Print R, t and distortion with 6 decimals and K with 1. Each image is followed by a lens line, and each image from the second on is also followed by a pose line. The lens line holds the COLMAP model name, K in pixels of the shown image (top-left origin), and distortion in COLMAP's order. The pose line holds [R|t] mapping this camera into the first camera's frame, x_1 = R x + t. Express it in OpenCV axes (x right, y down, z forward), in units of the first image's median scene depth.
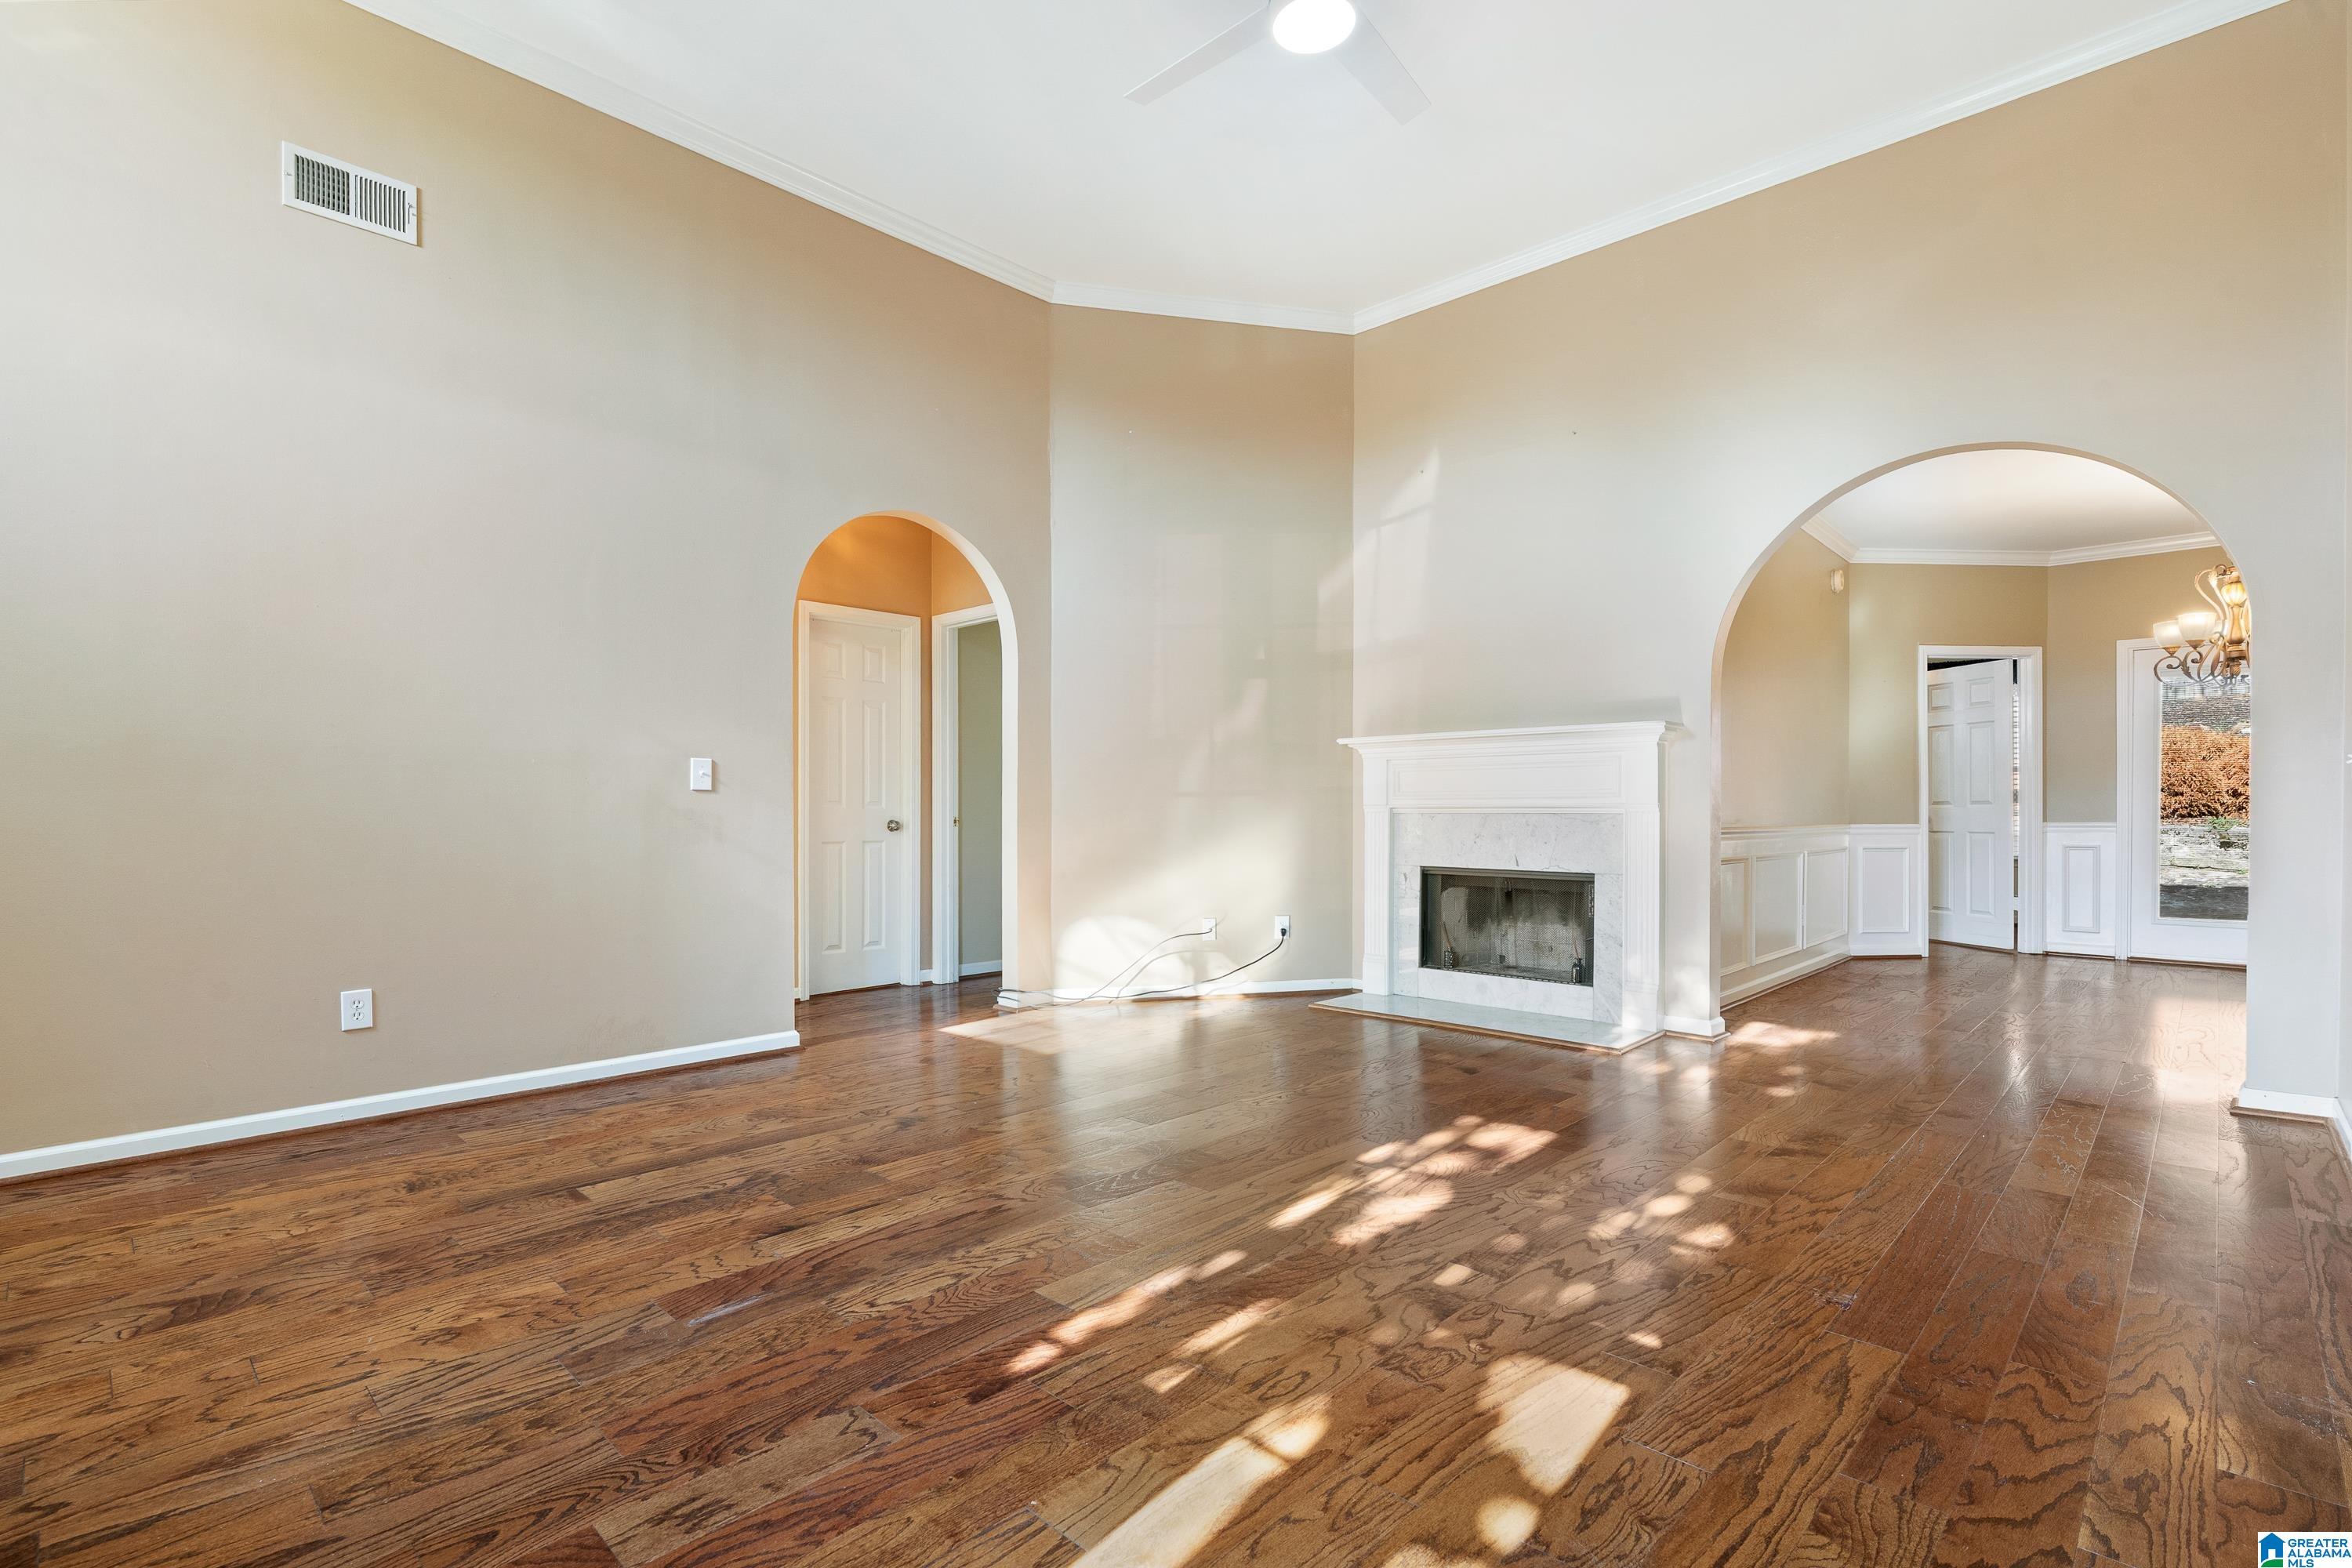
lens RADIAL K [[1077.7, 0, 1162.8], [0, 1077.7, 802.4], [0, 0, 1]] dist [-0.002998, 0.001488]
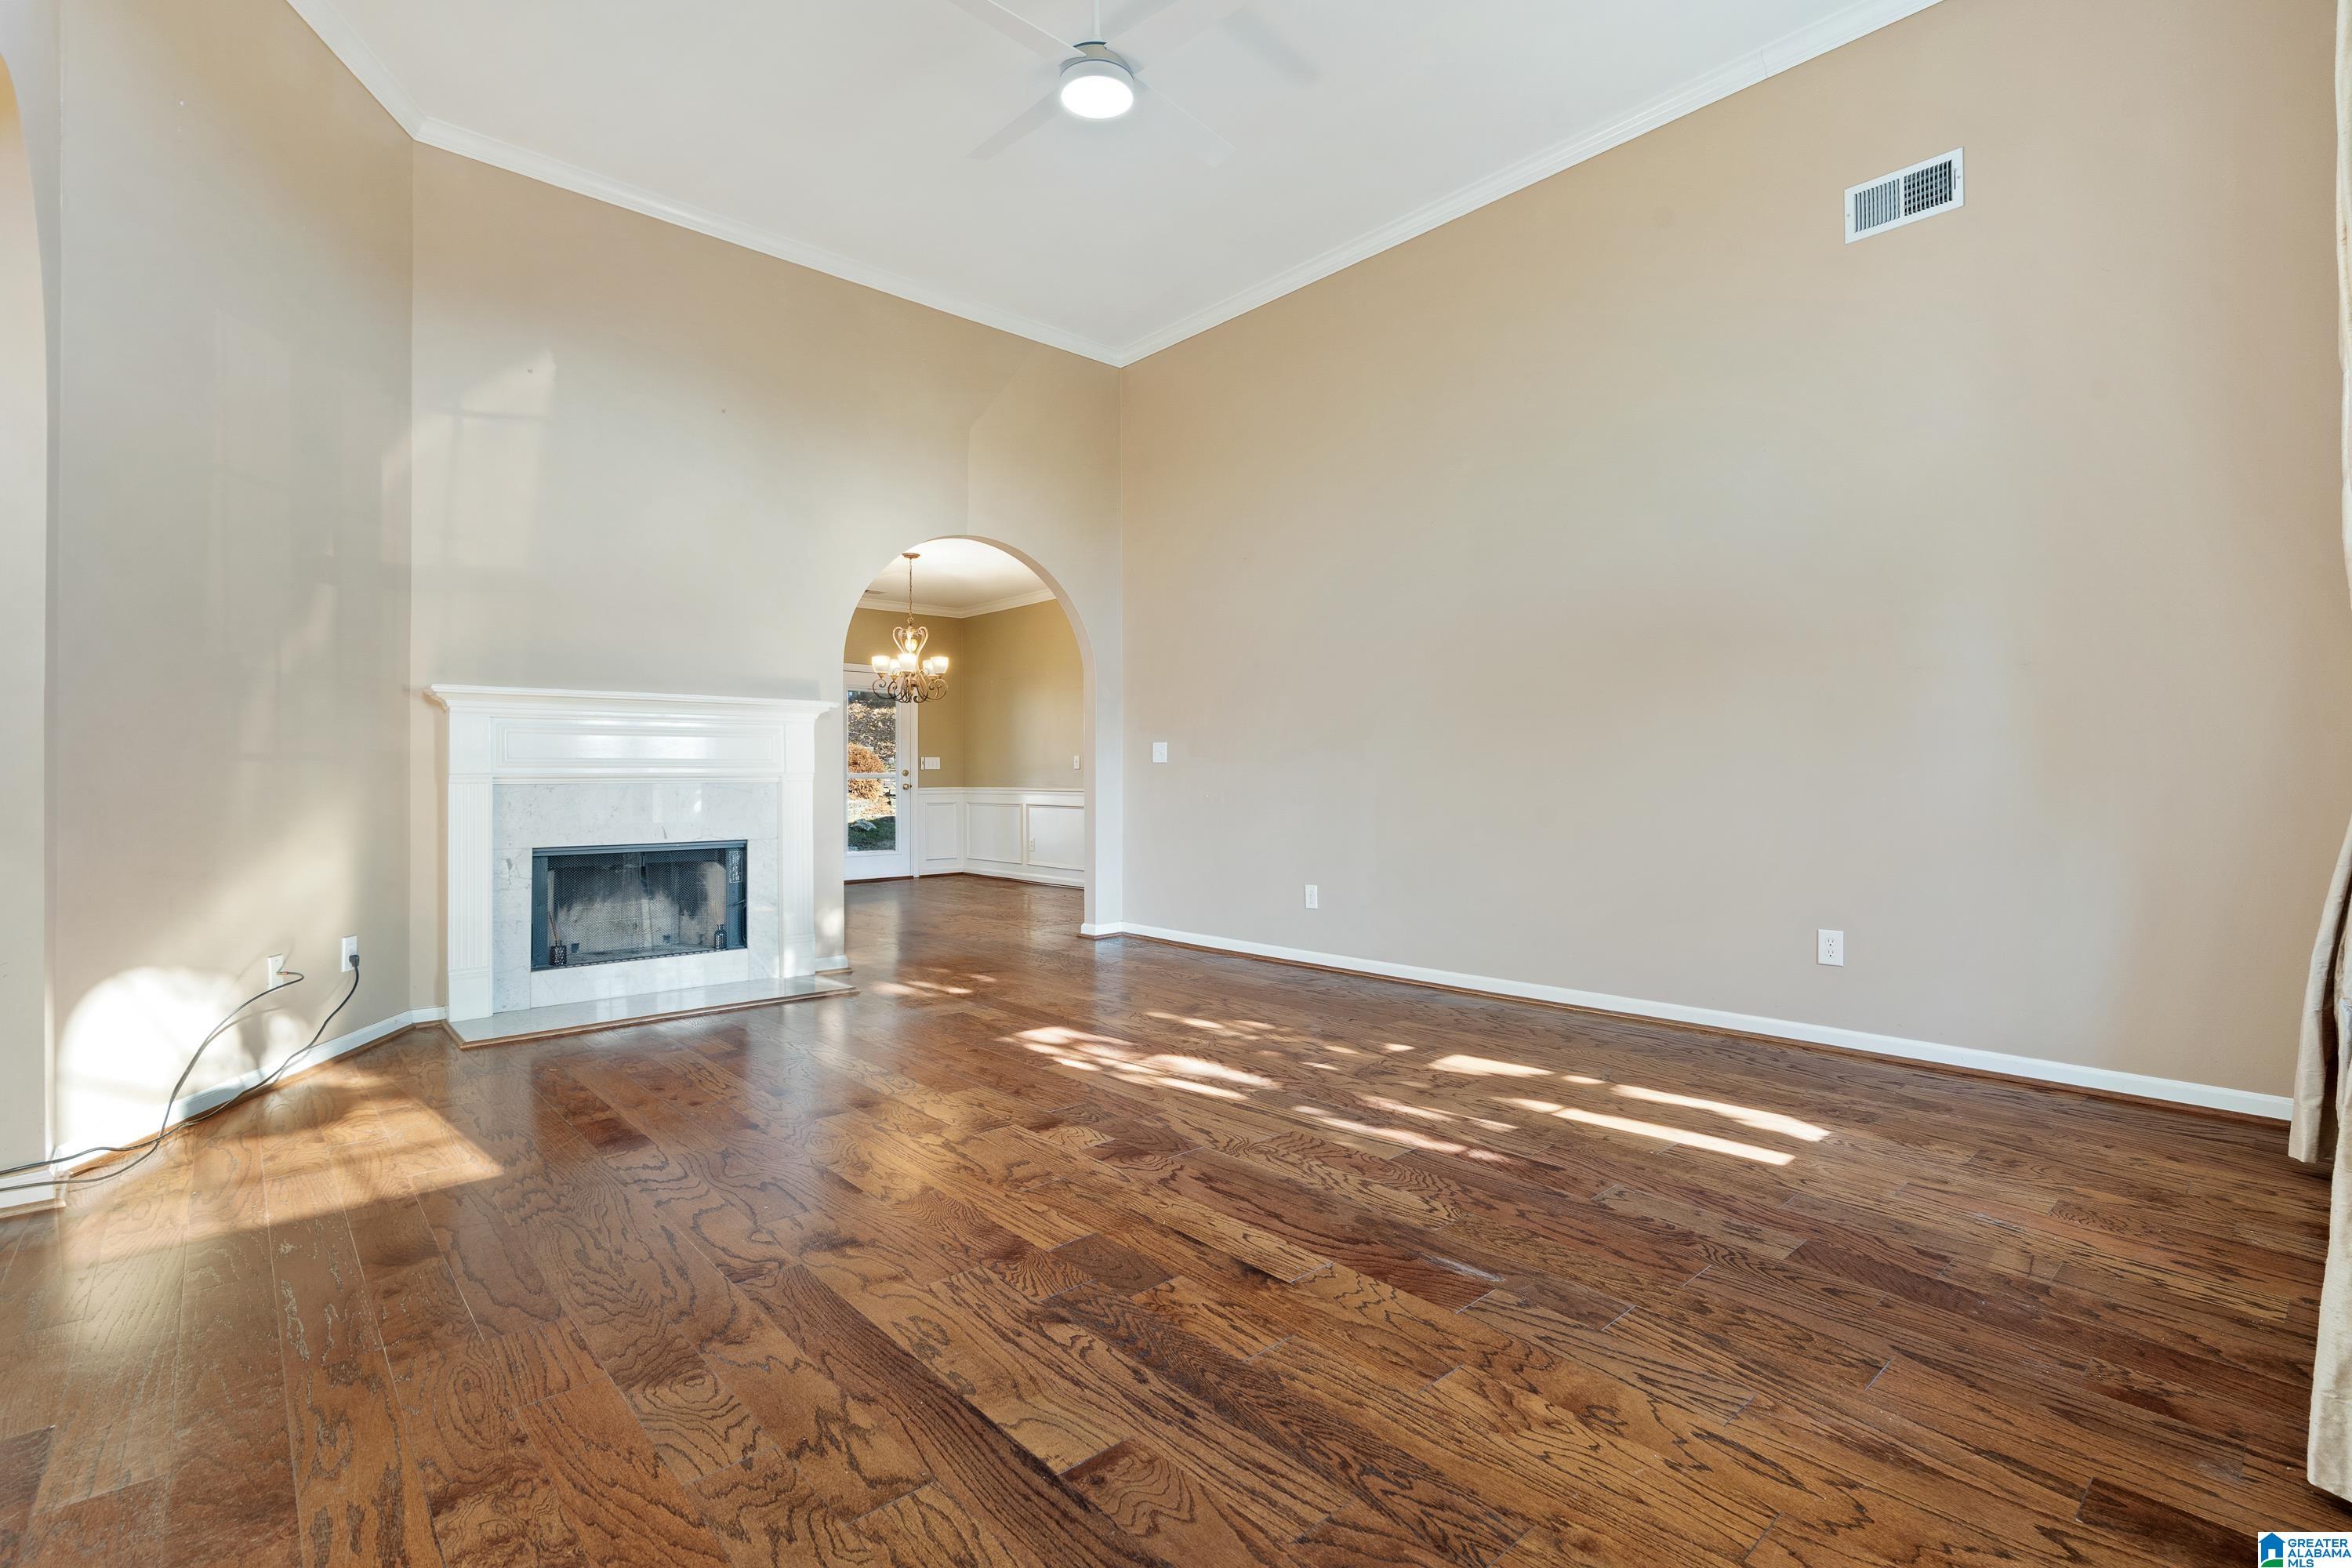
lens RADIAL K [[1077.7, 0, 1162.5], [0, 1077.7, 777.3], [0, 0, 1]] dist [-0.002998, 0.001488]
pose [[0.075118, 0.003630, 0.997168, -1.318115], [-0.003315, 0.999989, -0.003391, 0.015387], [-0.997169, -0.003051, 0.075129, 1.111932]]
